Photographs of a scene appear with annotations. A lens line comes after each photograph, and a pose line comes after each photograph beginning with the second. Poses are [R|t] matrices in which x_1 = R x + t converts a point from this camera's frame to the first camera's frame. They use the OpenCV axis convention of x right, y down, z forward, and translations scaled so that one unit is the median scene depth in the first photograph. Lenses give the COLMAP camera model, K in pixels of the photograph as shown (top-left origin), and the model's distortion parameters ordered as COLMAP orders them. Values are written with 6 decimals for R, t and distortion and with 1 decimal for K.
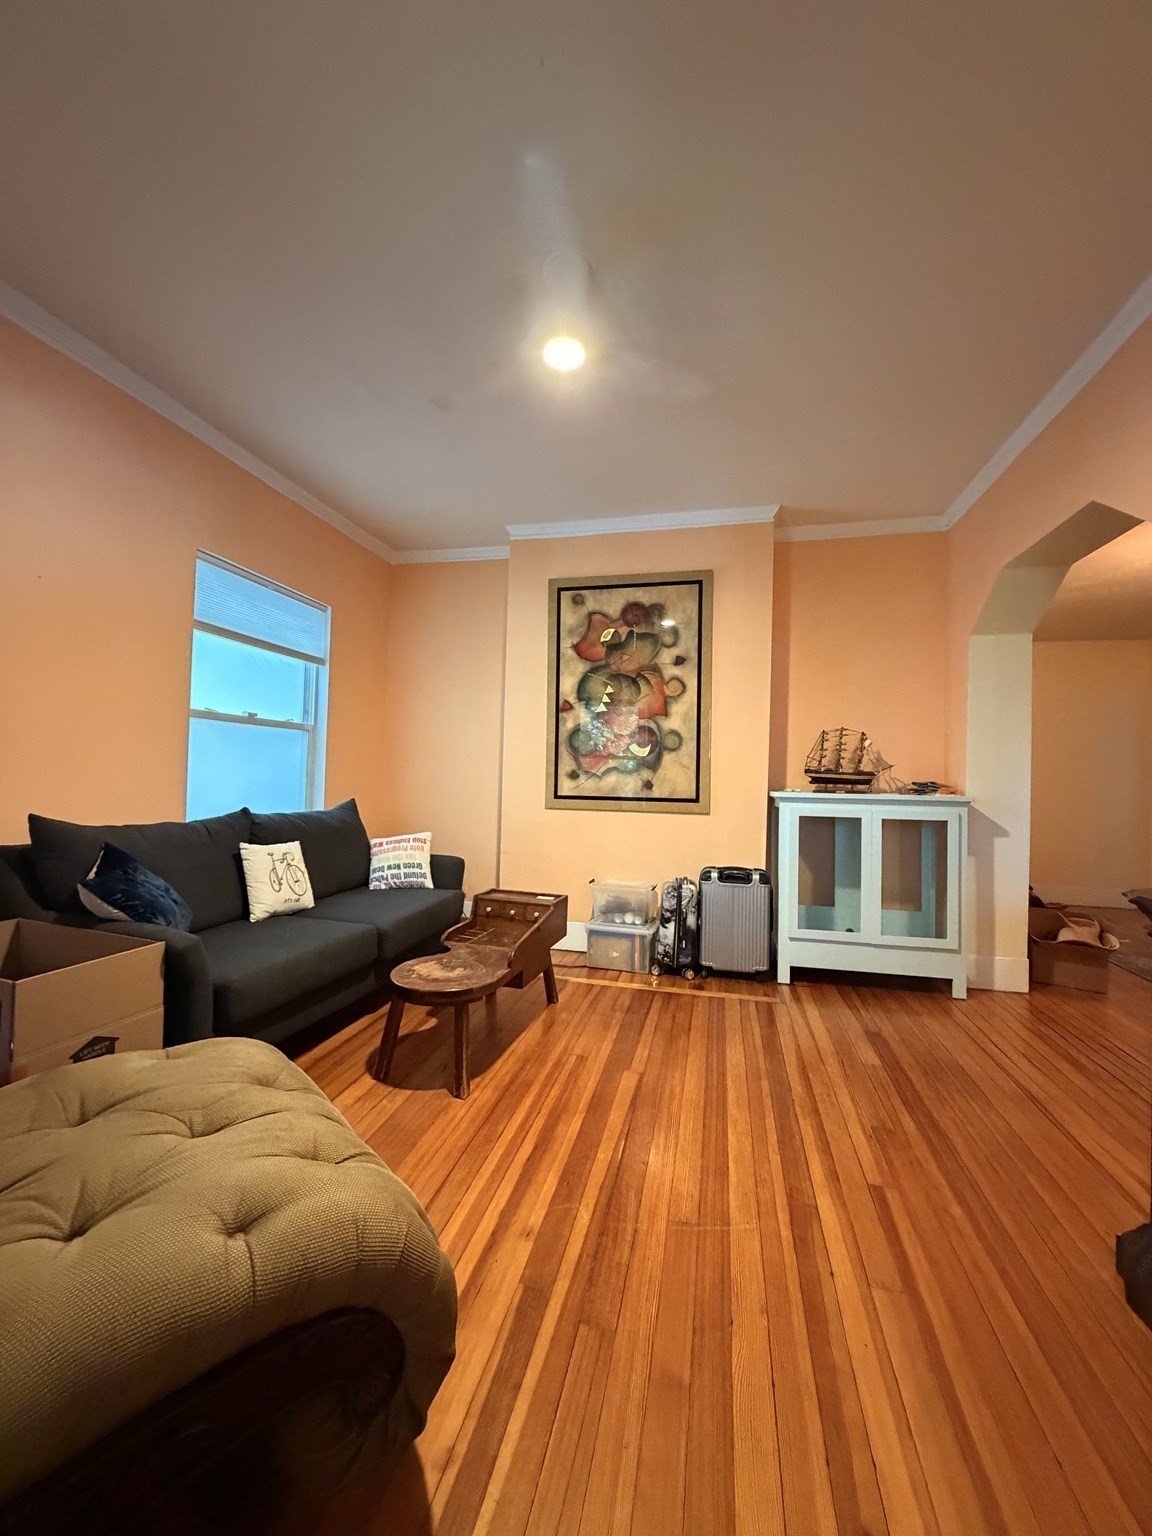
lens RADIAL K [[610.9, 0, 575.0], [0, 610.9, 759.5], [0, 0, 1]] dist [-0.001435, 0.000345]
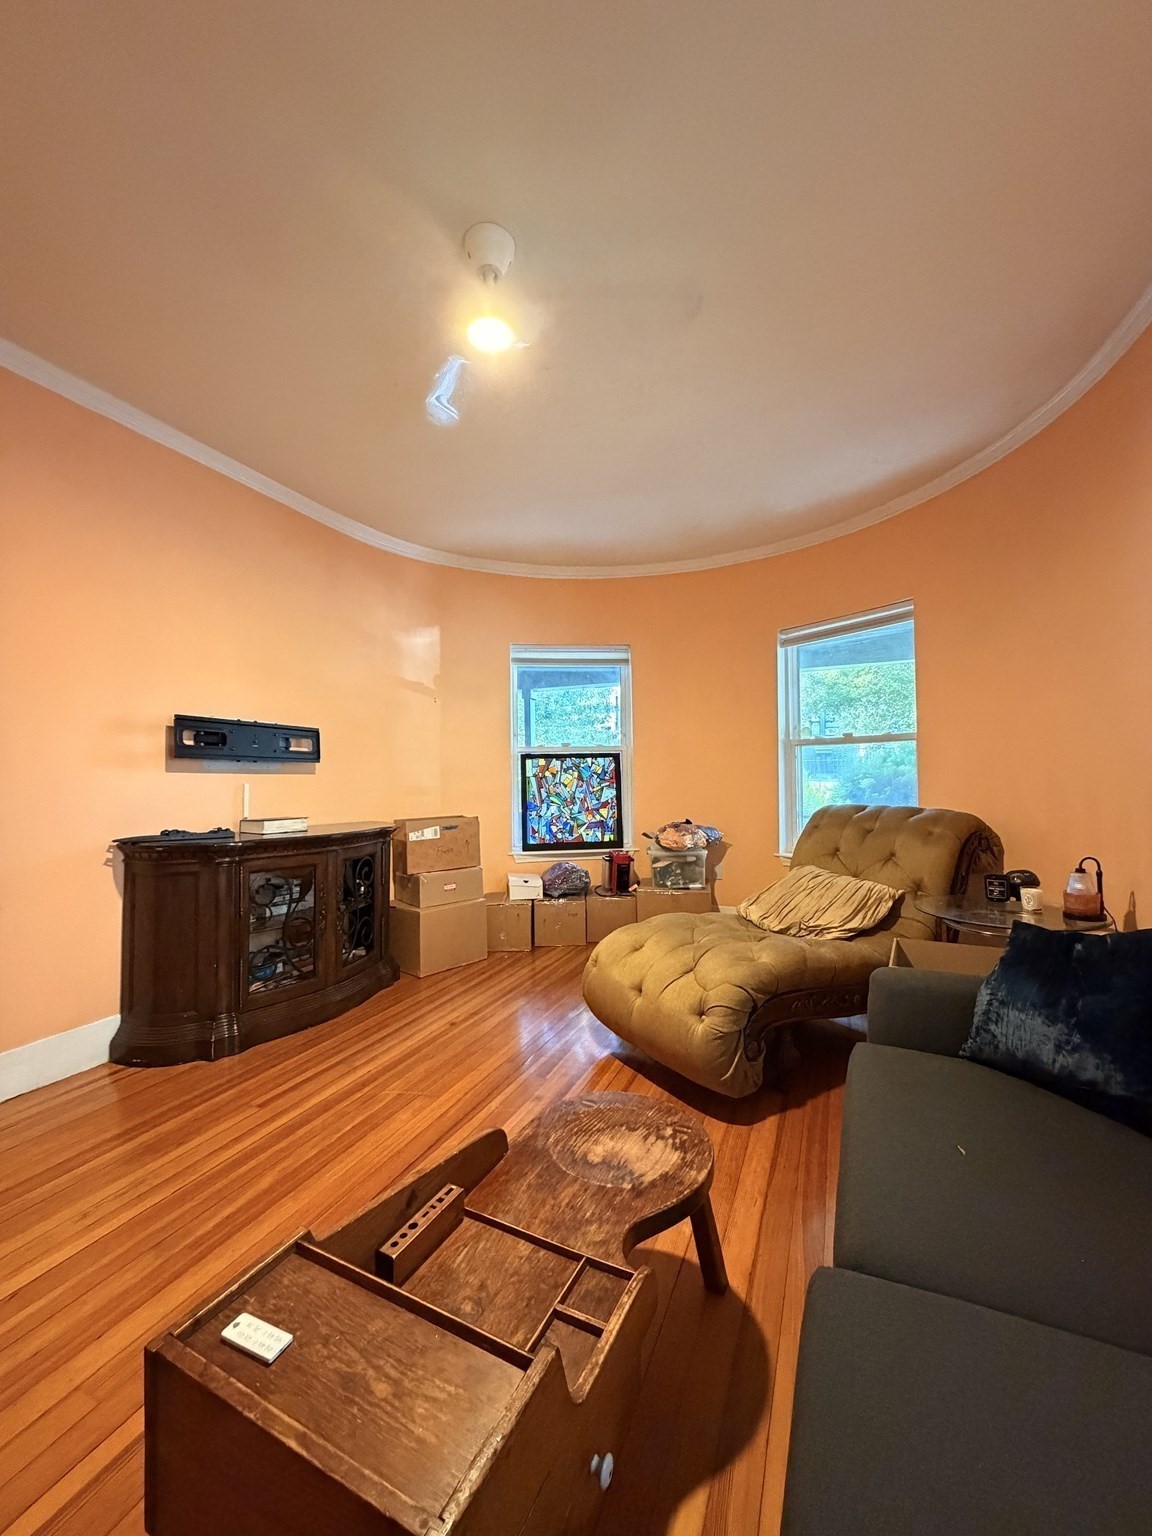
lens RADIAL K [[610.9, 0, 574.4], [0, 610.9, 764.1], [0, 0, 1]] dist [-0.001435, 0.000345]
pose [[-0.983610, -0.013366, 0.179815, -0.292484], [-0.020612, 0.999046, -0.038492, 0.020036], [-0.179129, -0.041568, -0.982947, 1.716367]]
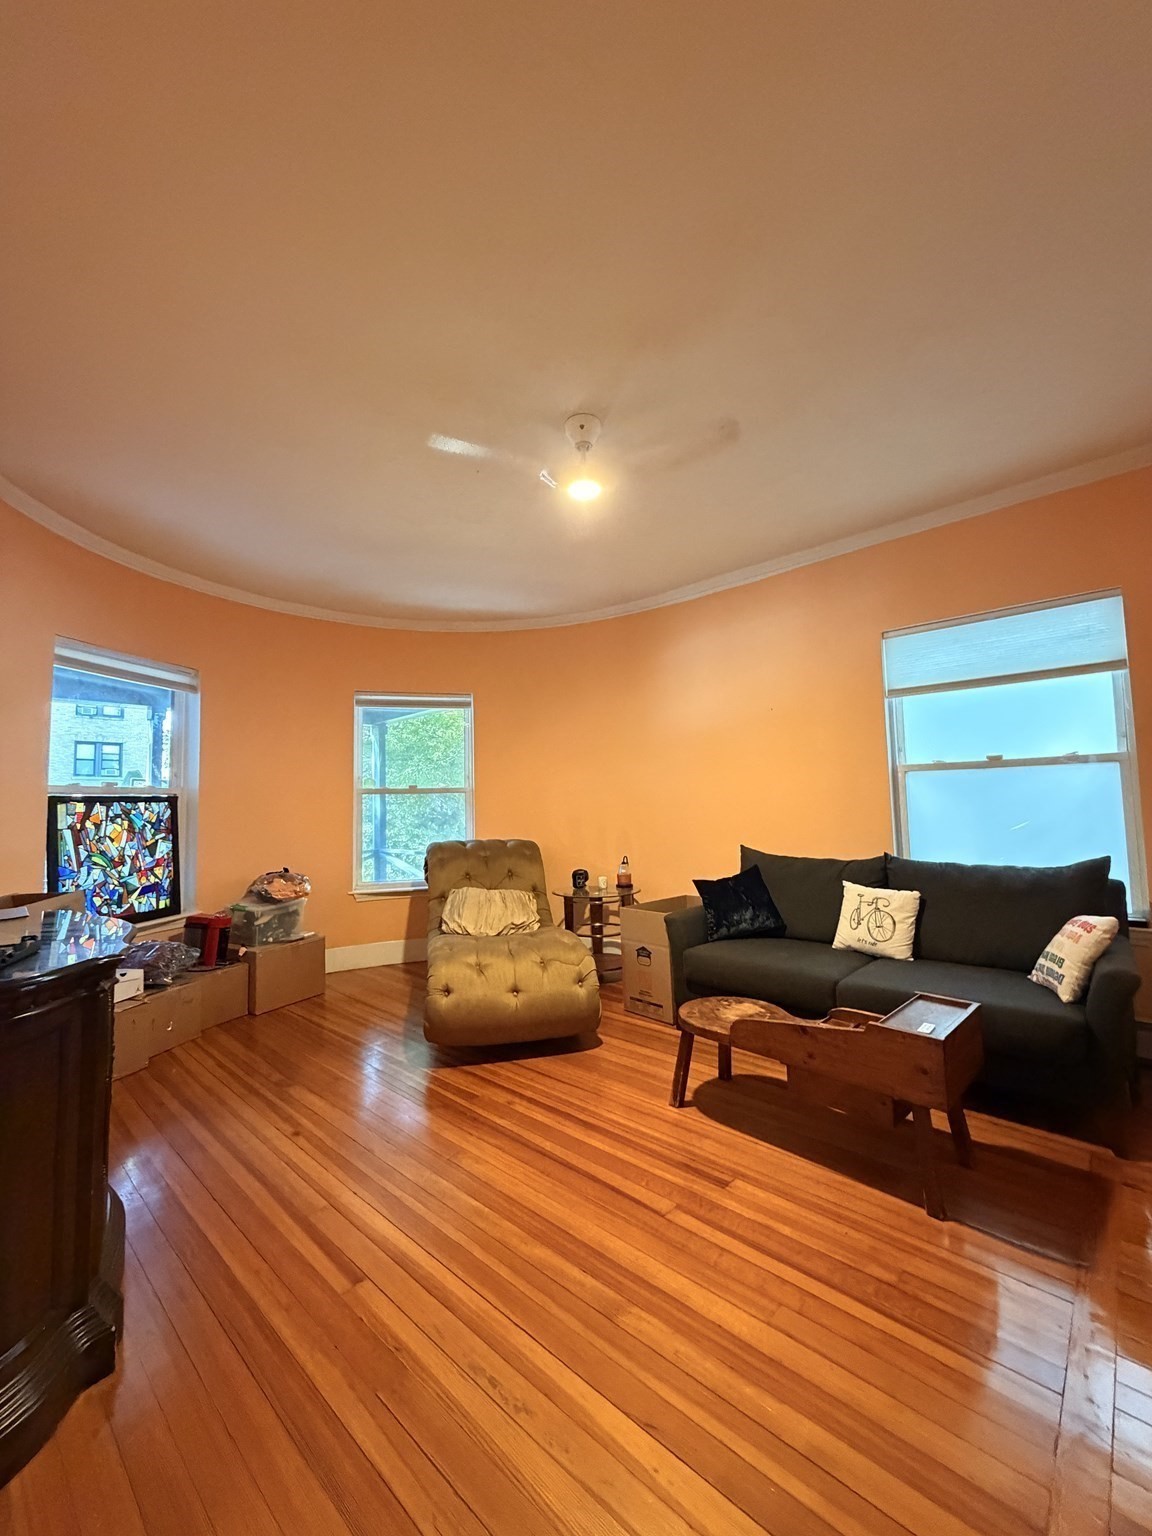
lens RADIAL K [[610.9, 0, 575.3], [0, 610.9, 769.1], [0, 0, 1]] dist [-0.001435, 0.000345]
pose [[-0.493313, -0.070622, -0.866980, 0.942253], [0.032220, 0.994531, -0.099345, 0.027120], [0.869255, -0.076942, -0.488340, 1.426355]]
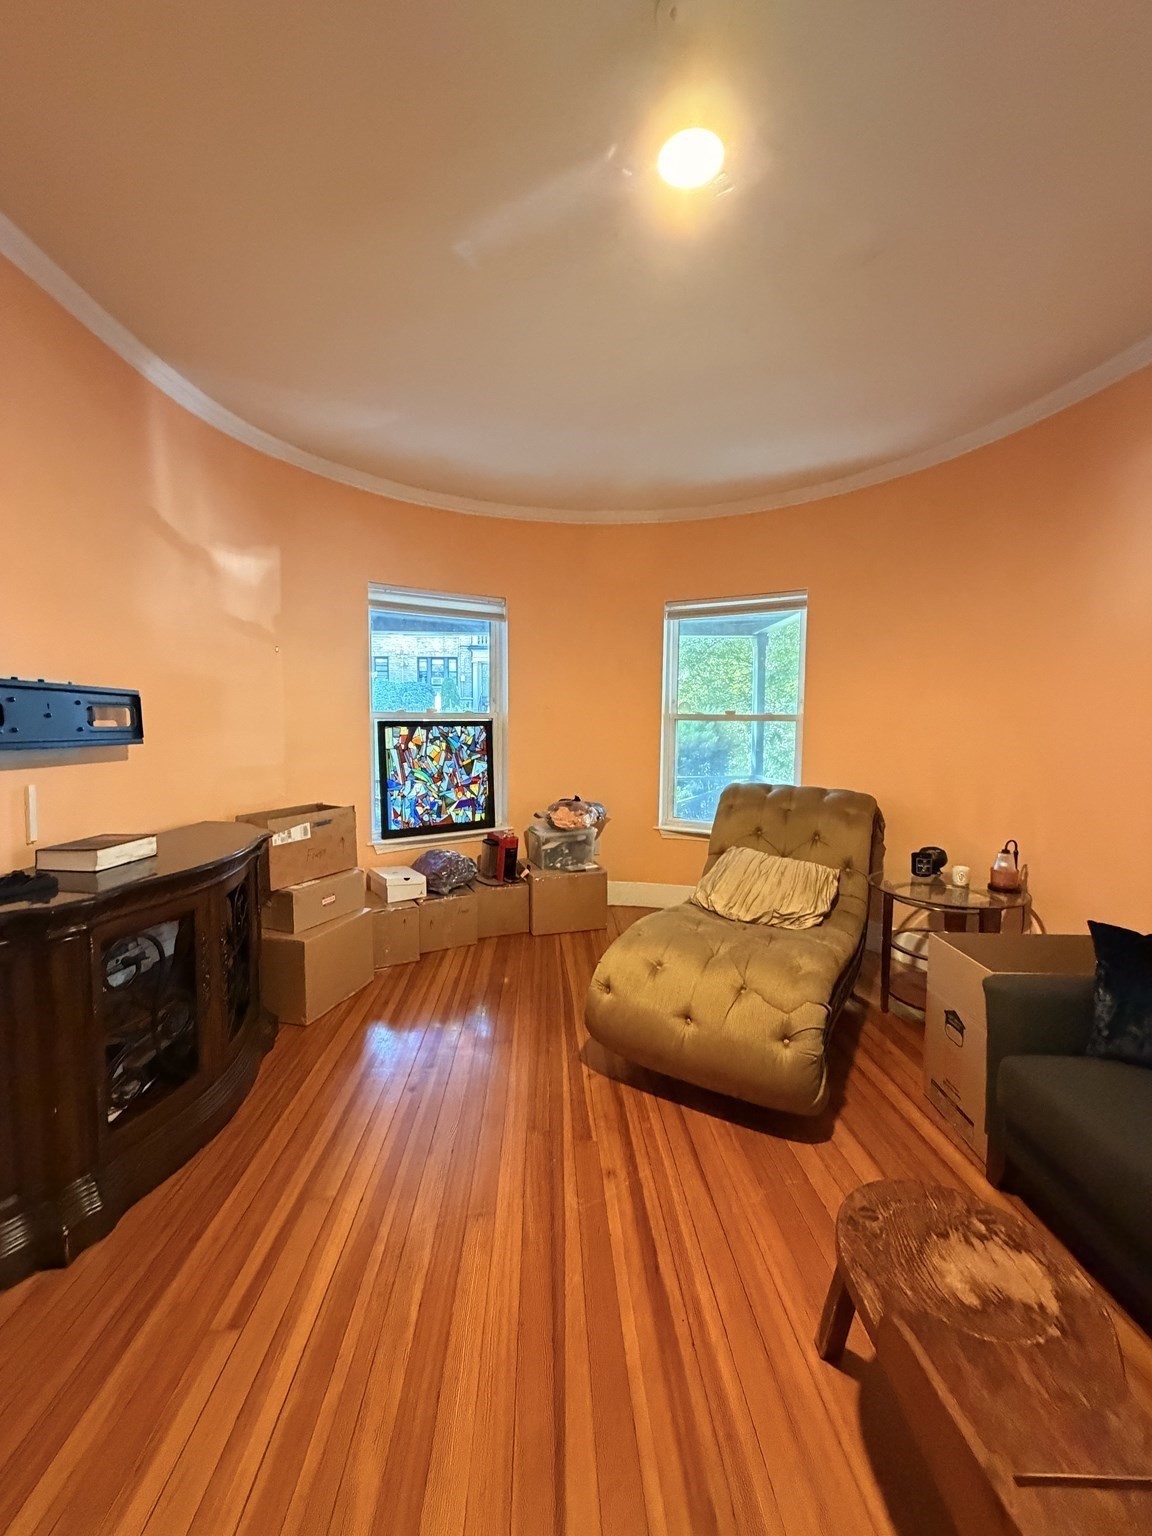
lens RADIAL K [[610.9, 0, 575.0], [0, 610.9, 765.2], [0, 0, 1]] dist [-0.001435, 0.000345]
pose [[-0.959172, -0.015132, -0.282418, 0.241471], [-0.028622, 0.998634, 0.043704, -0.061466], [0.281371, 0.050004, -0.958295, 1.471256]]
